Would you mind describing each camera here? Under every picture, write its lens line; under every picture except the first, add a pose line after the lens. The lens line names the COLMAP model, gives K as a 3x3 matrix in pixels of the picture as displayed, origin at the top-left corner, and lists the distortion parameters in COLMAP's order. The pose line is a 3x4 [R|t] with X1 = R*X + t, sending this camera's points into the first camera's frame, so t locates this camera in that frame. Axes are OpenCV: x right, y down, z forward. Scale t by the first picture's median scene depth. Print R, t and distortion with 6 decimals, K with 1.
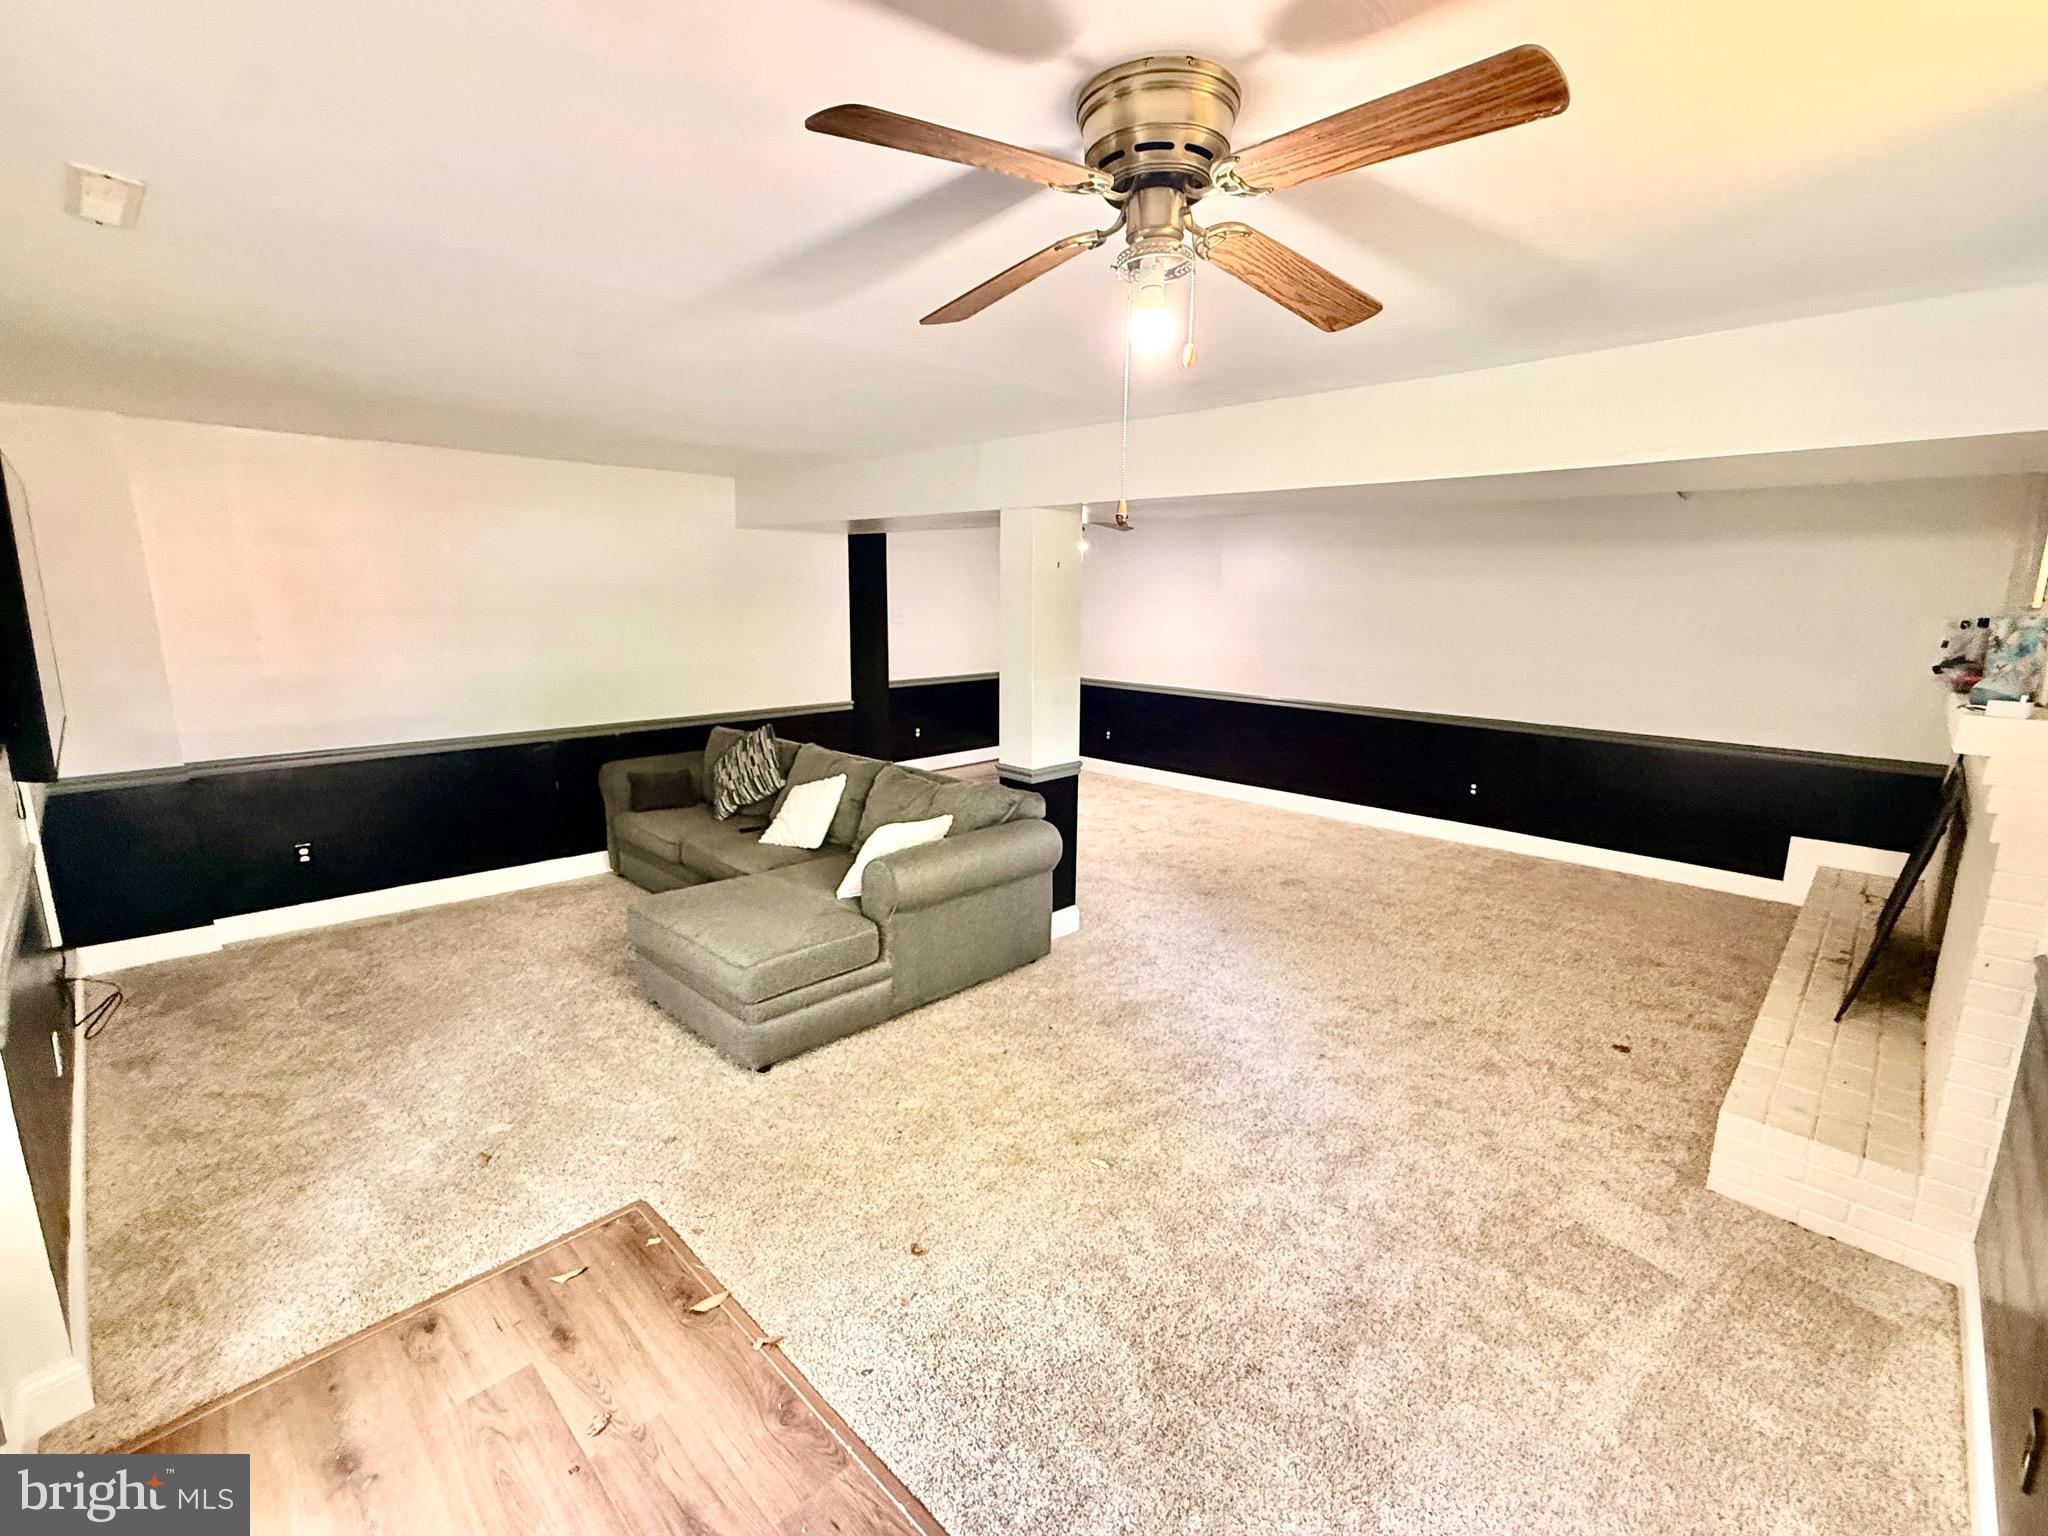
lens RADIAL K [[901.5, 0, 1023.7], [0, 901.5, 764.5], [0, 0, 1]] dist [-0.001635, 0.000894]
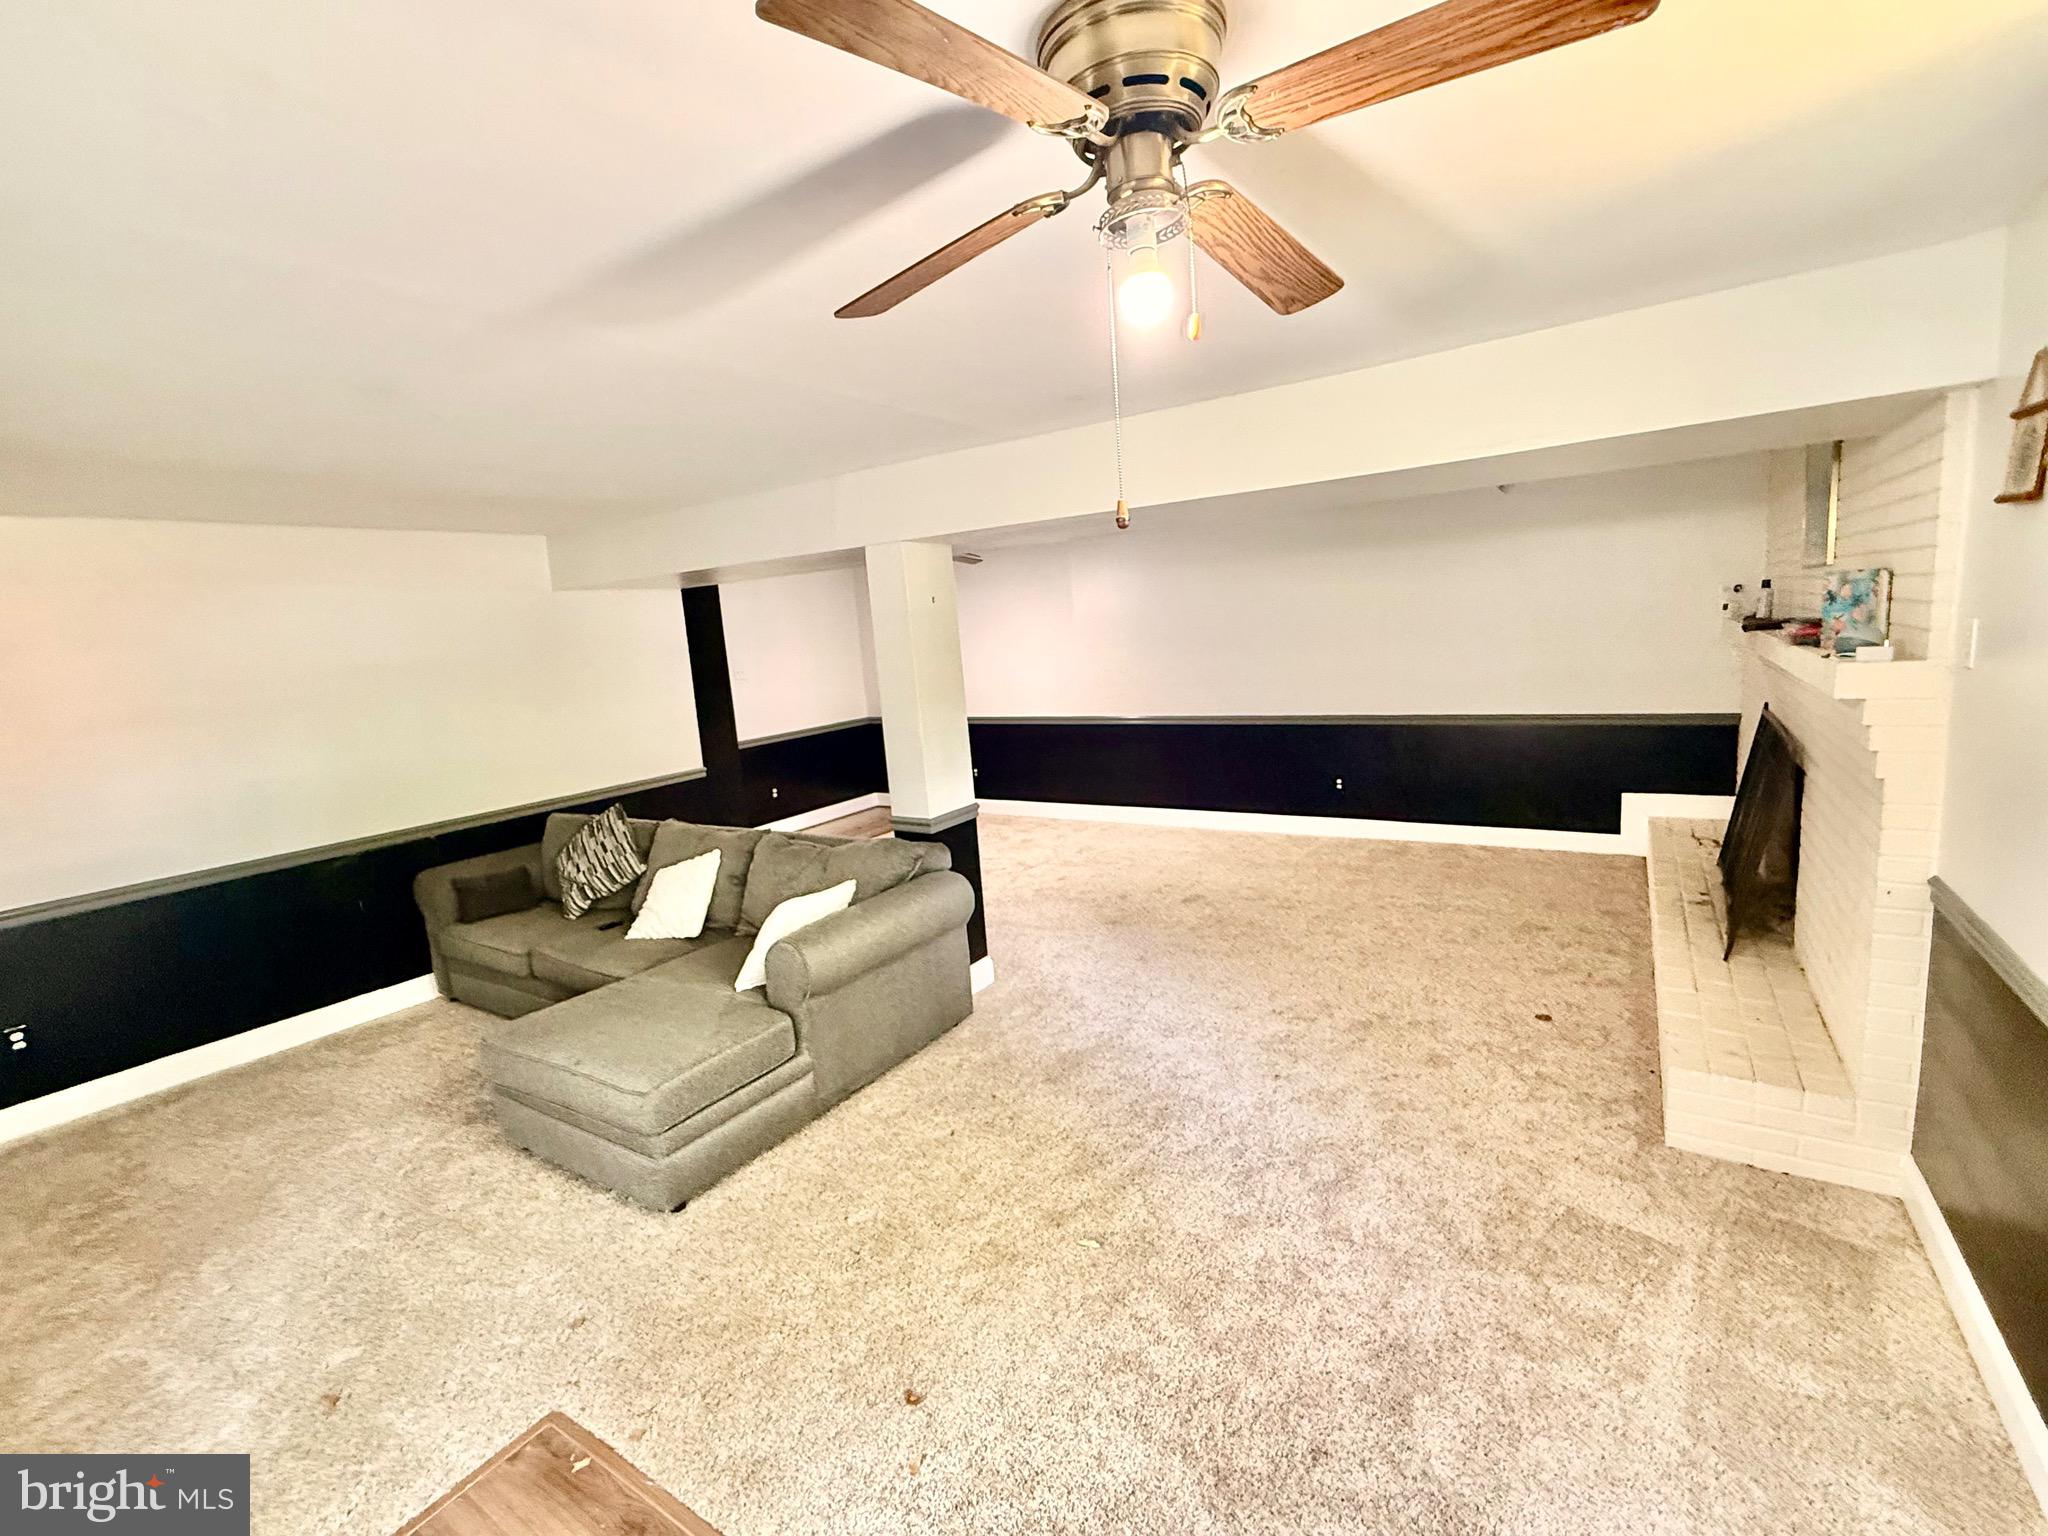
lens RADIAL K [[901.5, 0, 1027.1], [0, 901.5, 767.2], [0, 0, 1]] dist [-0.001635, 0.000894]
pose [[0.977030, -0.113430, 0.180404, -0.079334], [0.120148, 0.992396, -0.026720, -0.014863], [-0.176002, 0.047782, 0.983230, 0.091161]]
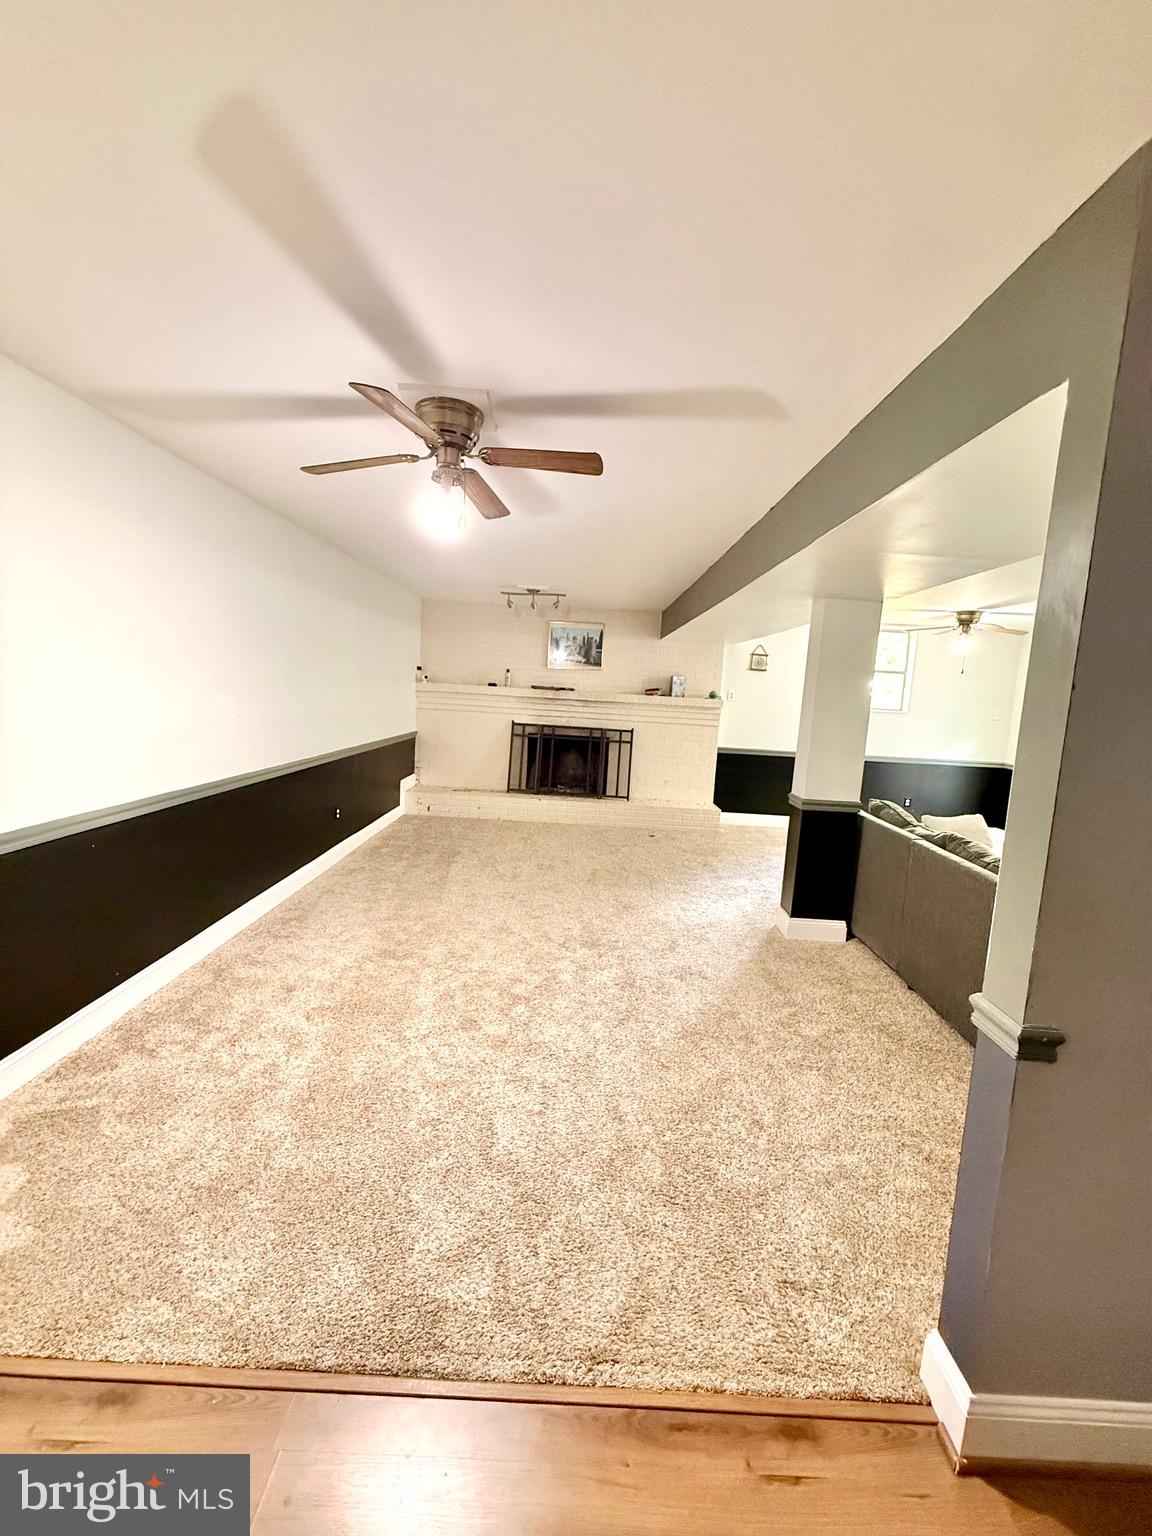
lens RADIAL K [[610.9, 0, 581.5], [0, 610.9, 764.7], [0, 0, 1]] dist [-0.001565, 0.000403]
pose [[-0.696416, -0.138952, 0.704058, -0.518306], [0.071026, 0.962913, 0.260294, -0.446343], [-0.714115, 0.231280, -0.660719, 2.725132]]
